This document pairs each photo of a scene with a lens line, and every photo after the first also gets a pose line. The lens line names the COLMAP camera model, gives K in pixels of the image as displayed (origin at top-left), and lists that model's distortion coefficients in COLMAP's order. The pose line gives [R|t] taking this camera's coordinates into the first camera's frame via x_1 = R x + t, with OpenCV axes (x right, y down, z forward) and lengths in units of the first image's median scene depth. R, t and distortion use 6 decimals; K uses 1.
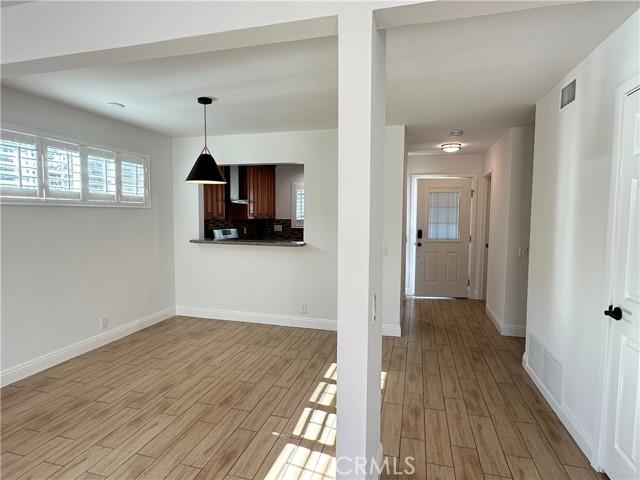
lens RADIAL K [[360.1, 0, 317.6], [0, 360.1, 242.6], [0, 0, 1]] dist [-0.002484, -0.000349]
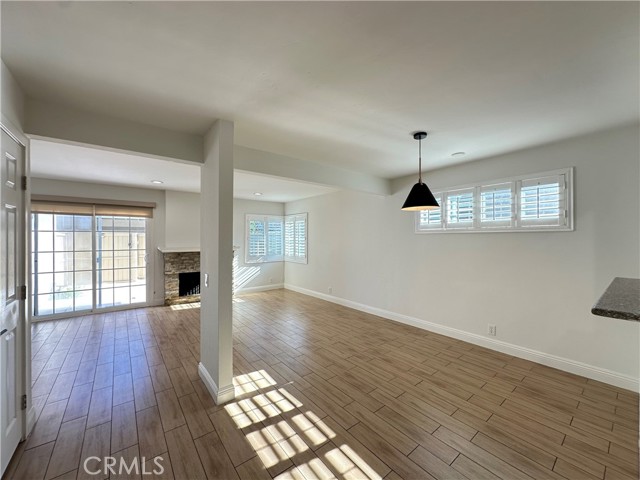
lens RADIAL K [[255.5, 0, 319.5], [0, 255.5, 238.5], [0, 0, 1]] dist [-0.007100, 0.001270]
pose [[-0.593723, -0.007167, -0.804638, 0.440261], [-0.068545, 0.996776, 0.041699, -0.077968], [0.801745, 0.079912, -0.592300, 1.083364]]
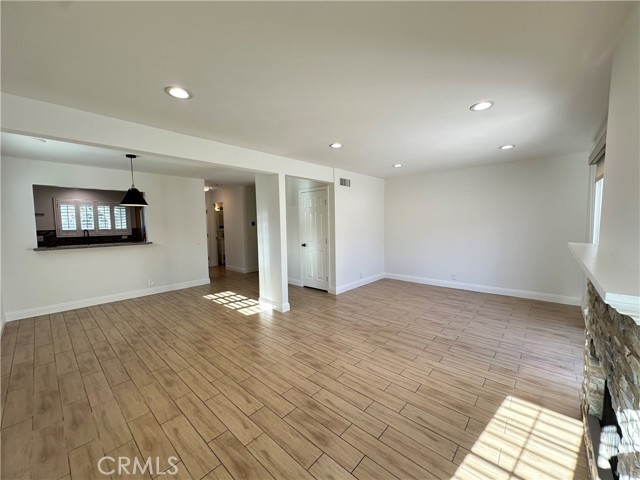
lens RADIAL K [[255.5, 0, 324.1], [0, 255.5, 242.4], [0, 0, 1]] dist [-0.007100, 0.001270]
pose [[0.432405, -0.086521, 0.897519, -0.881804], [0.088203, 0.994671, 0.053393, 0.014139], [-0.897355, 0.056077, 0.437732, -0.257254]]
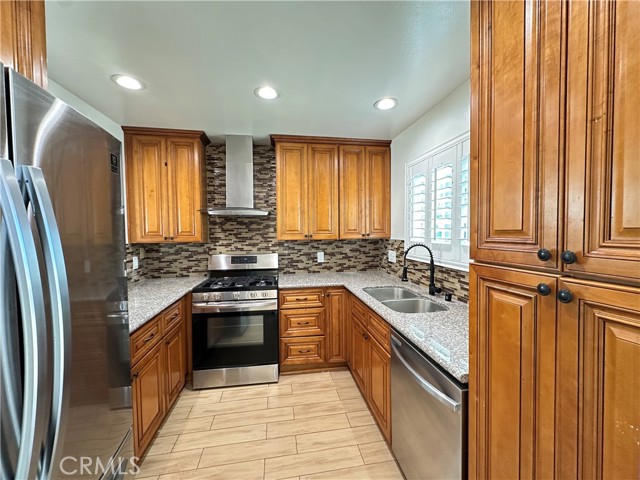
lens RADIAL K [[255.5, 0, 319.4], [0, 255.5, 239.2], [0, 0, 1]] dist [-0.007100, 0.001270]
pose [[0.418003, 0.016825, -0.908290, 0.379077], [-0.058512, 0.998251, -0.008437, -0.114431], [0.906559, 0.056673, 0.418256, 1.519752]]
